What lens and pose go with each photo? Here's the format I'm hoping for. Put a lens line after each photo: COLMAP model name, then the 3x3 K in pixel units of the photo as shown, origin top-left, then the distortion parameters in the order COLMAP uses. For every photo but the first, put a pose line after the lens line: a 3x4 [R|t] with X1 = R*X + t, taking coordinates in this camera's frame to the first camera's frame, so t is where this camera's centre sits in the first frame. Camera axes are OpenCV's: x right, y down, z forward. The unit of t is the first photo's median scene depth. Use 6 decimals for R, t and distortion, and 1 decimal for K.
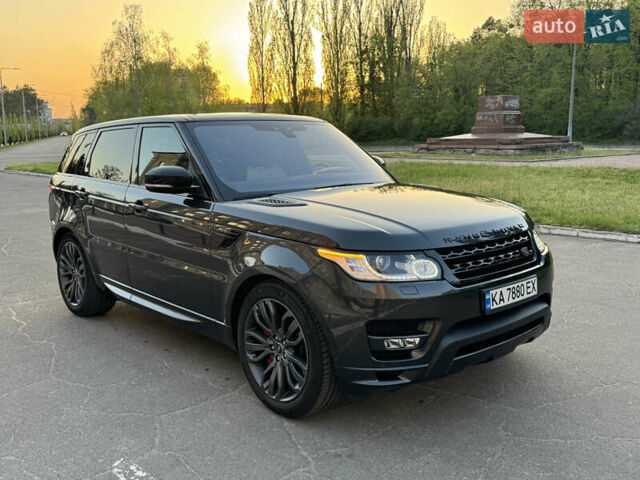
lens RADIAL K [[645.5, 0, 319.0], [0, 645.5, 238.7], [0, 0, 1]] dist [0.023352, 0.000000]
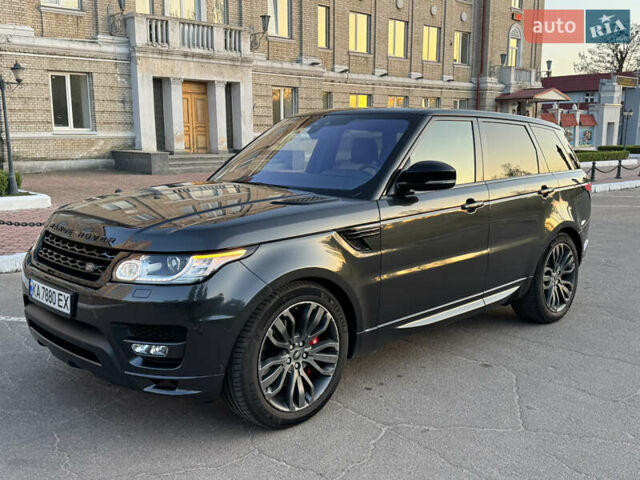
lens RADIAL K [[645.5, 0, 314.3], [0, 645.5, 236.1], [0, 0, 1]] dist [0.023352, 0.000000]
pose [[0.037572, 0.167422, -0.985169, 0.972273], [-0.164033, 0.973526, 0.159188, -0.170260], [0.985739, 0.155620, 0.064040, 1.026754]]
